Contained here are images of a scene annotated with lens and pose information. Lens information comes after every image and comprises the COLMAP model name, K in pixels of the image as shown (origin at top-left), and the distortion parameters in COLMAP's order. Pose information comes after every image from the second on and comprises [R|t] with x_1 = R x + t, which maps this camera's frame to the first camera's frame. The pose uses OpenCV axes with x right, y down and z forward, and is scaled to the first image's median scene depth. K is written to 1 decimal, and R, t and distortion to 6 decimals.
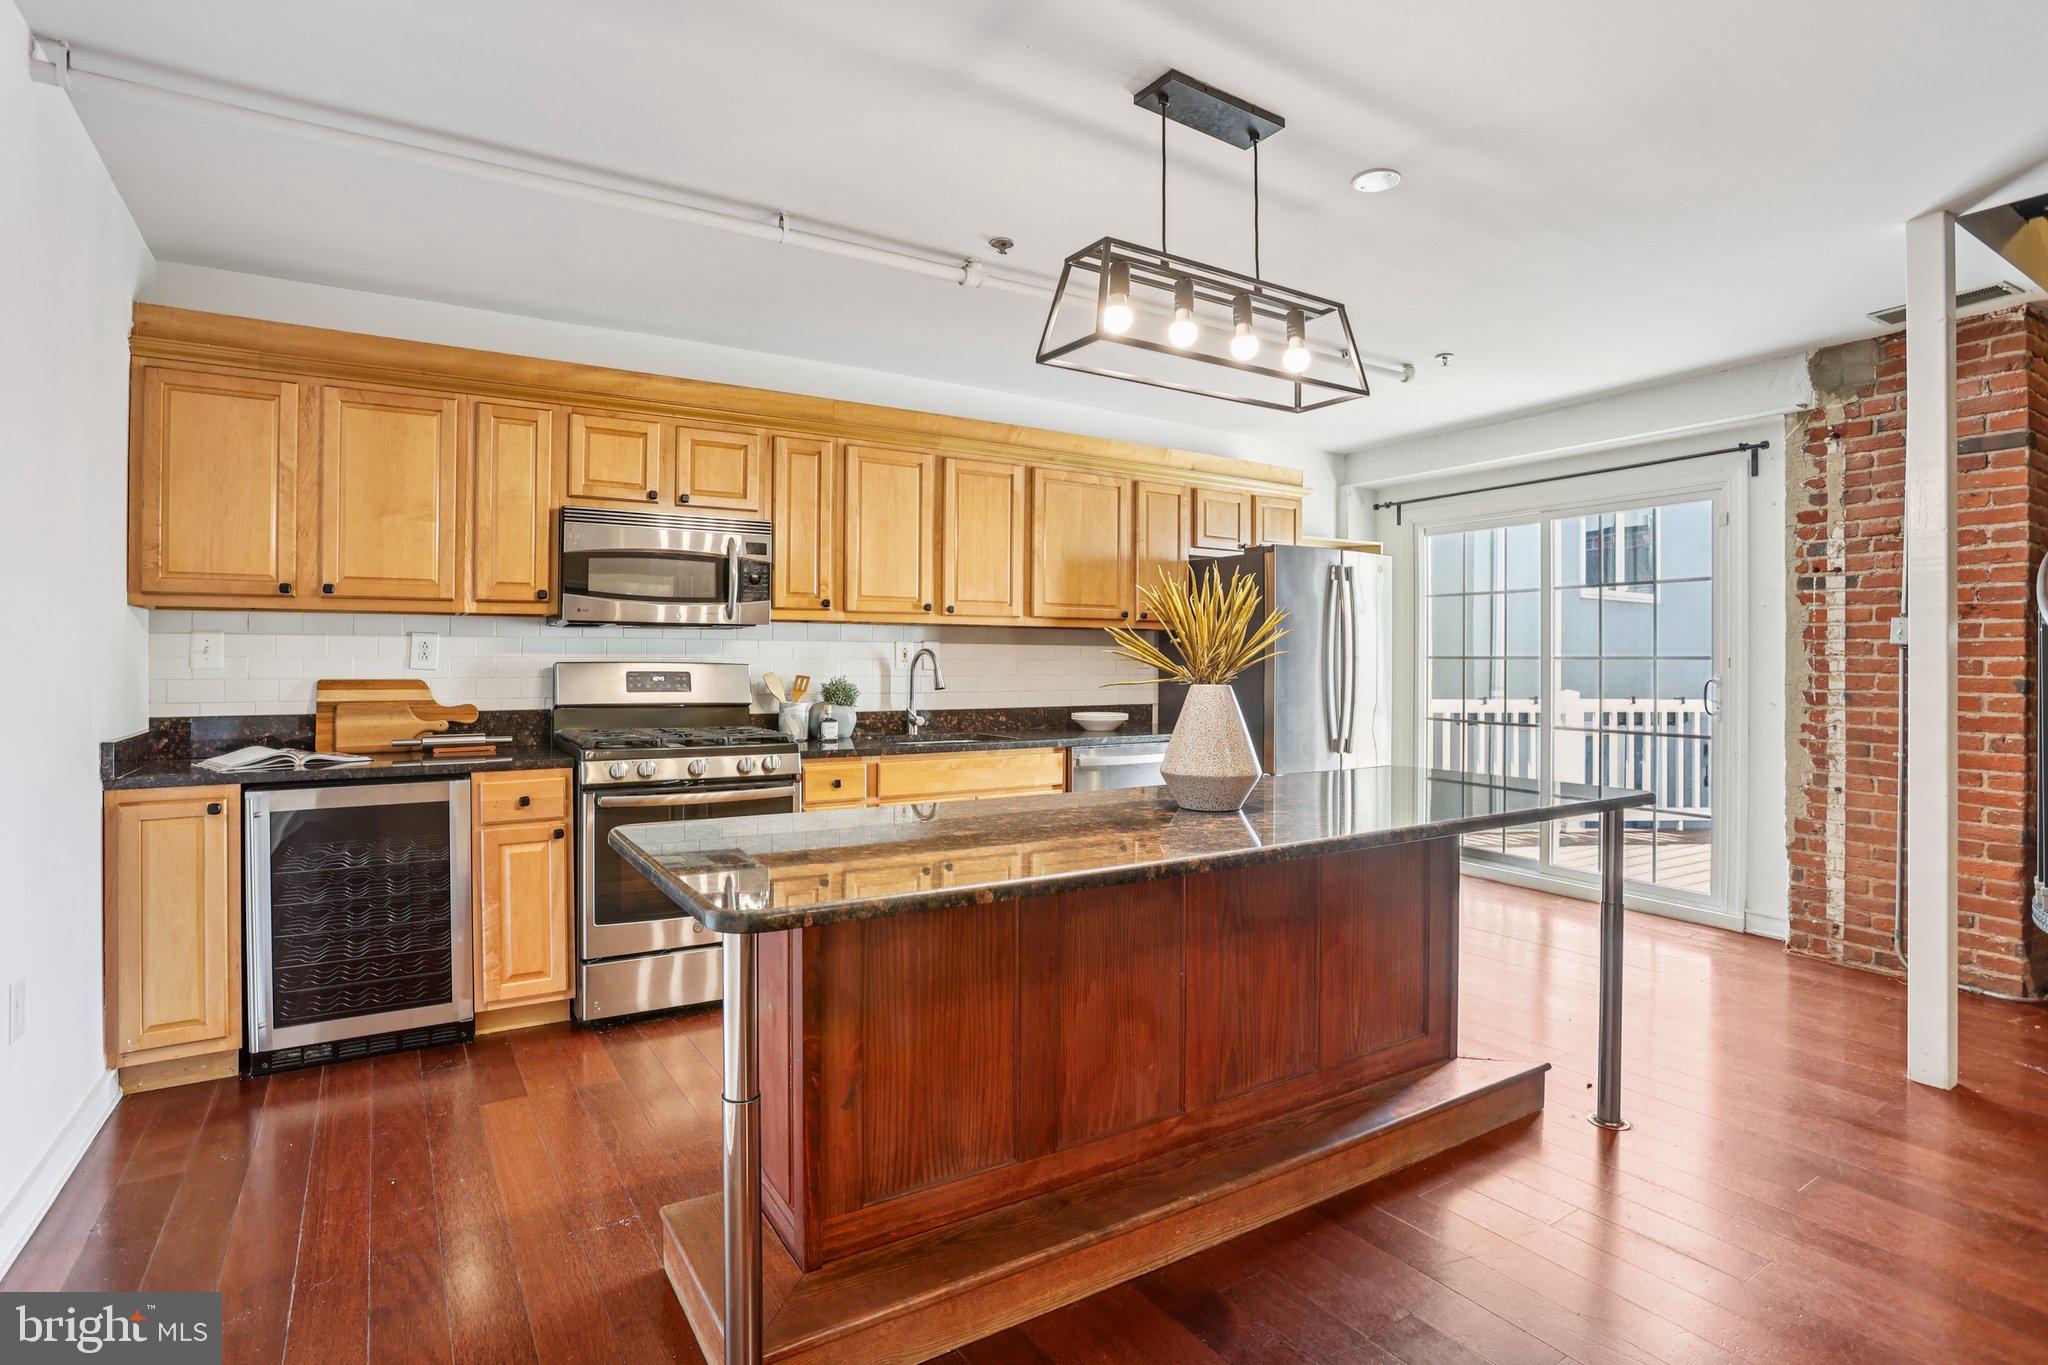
lens RADIAL K [[995.3, 0, 993.6], [0, 995.3, 647.0], [0, 0, 1]] dist [-0.071754, 0.029412]
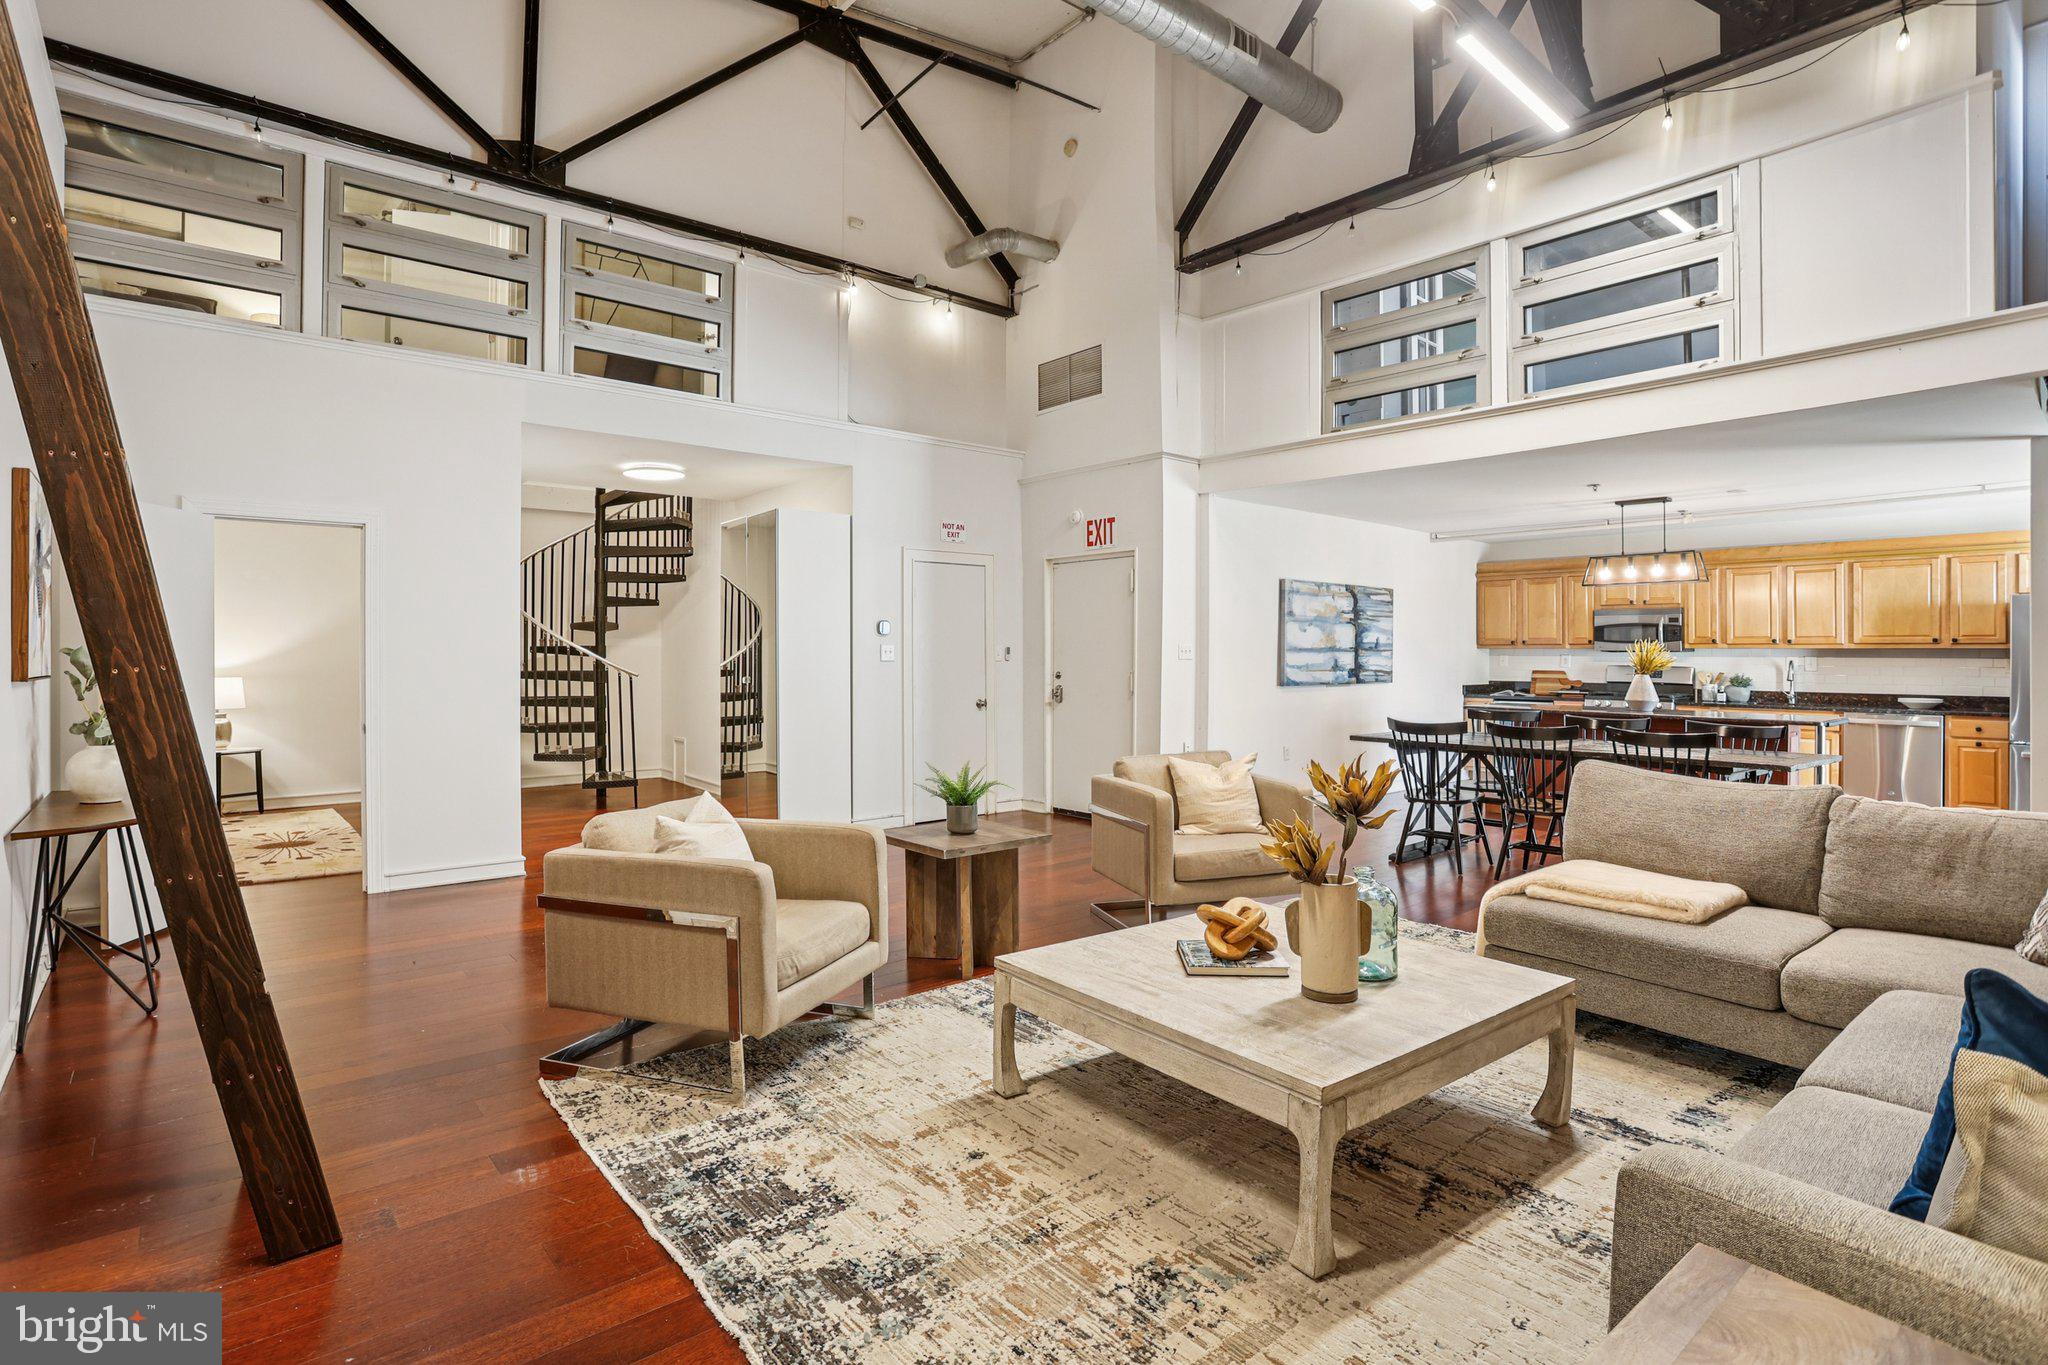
lens RADIAL K [[995.3, 0, 993.6], [0, 995.3, 647.0], [0, 0, 1]] dist [-0.071754, 0.029412]
pose [[0.120043, -0.009792, -0.992720, 1.892985], [0.008013, 0.999928, -0.008895, -0.024011], [0.992736, -0.006887, 0.120113, -0.932629]]
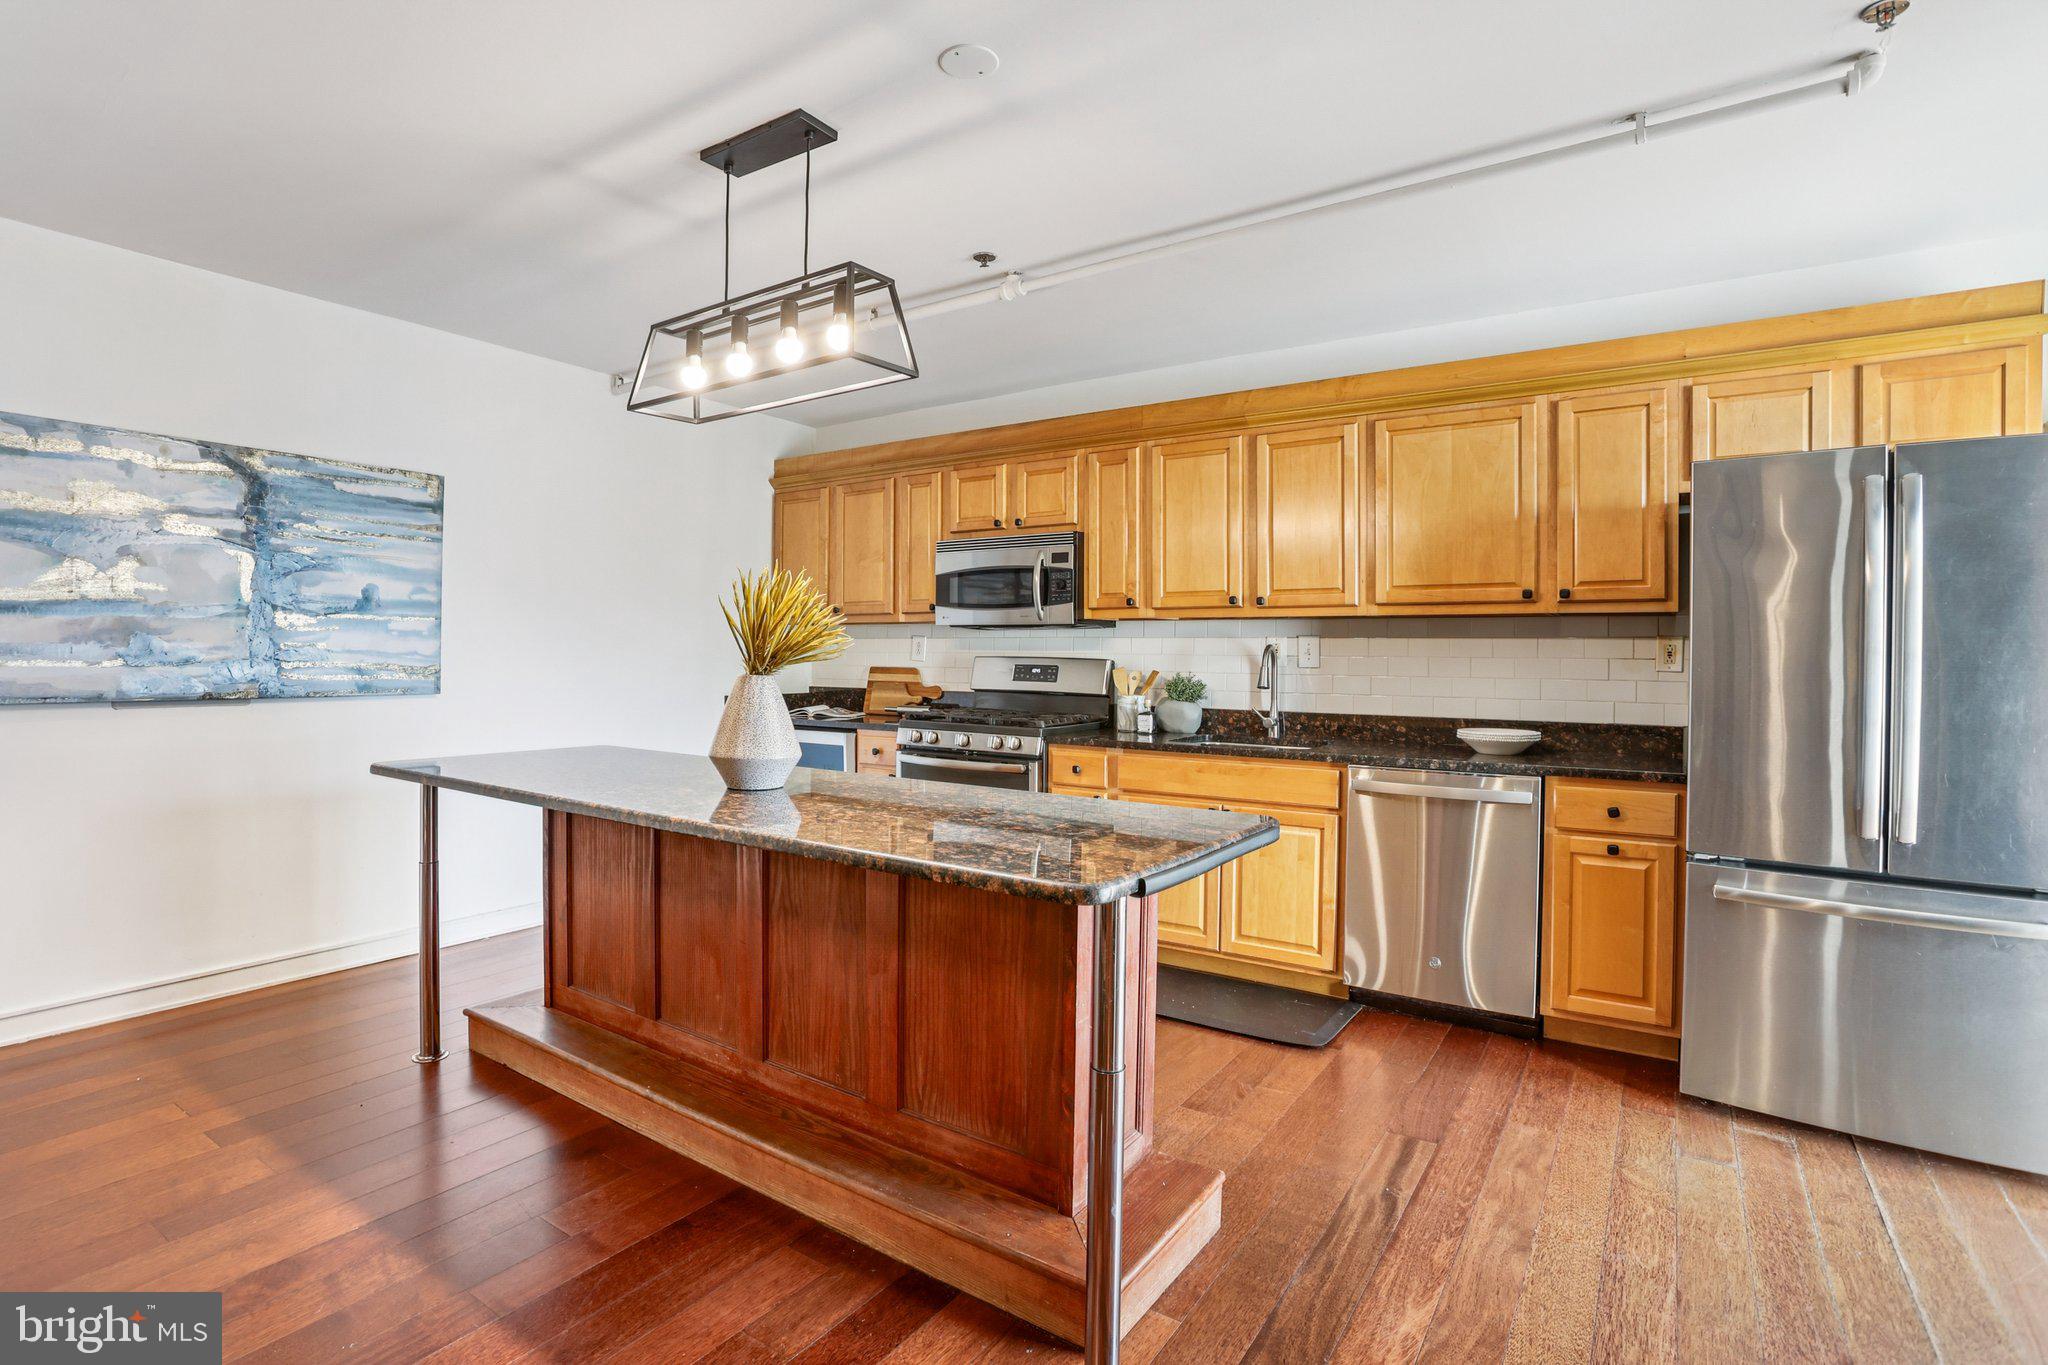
lens RADIAL K [[995.3, 0, 993.6], [0, 995.3, 647.0], [0, 0, 1]] dist [-0.071754, 0.029412]
pose [[0.395957, -0.005314, -0.918254, 0.769295], [0.004810, 0.999982, -0.003713, 0.007239], [0.918257, -0.002947, 0.395975, 0.468952]]
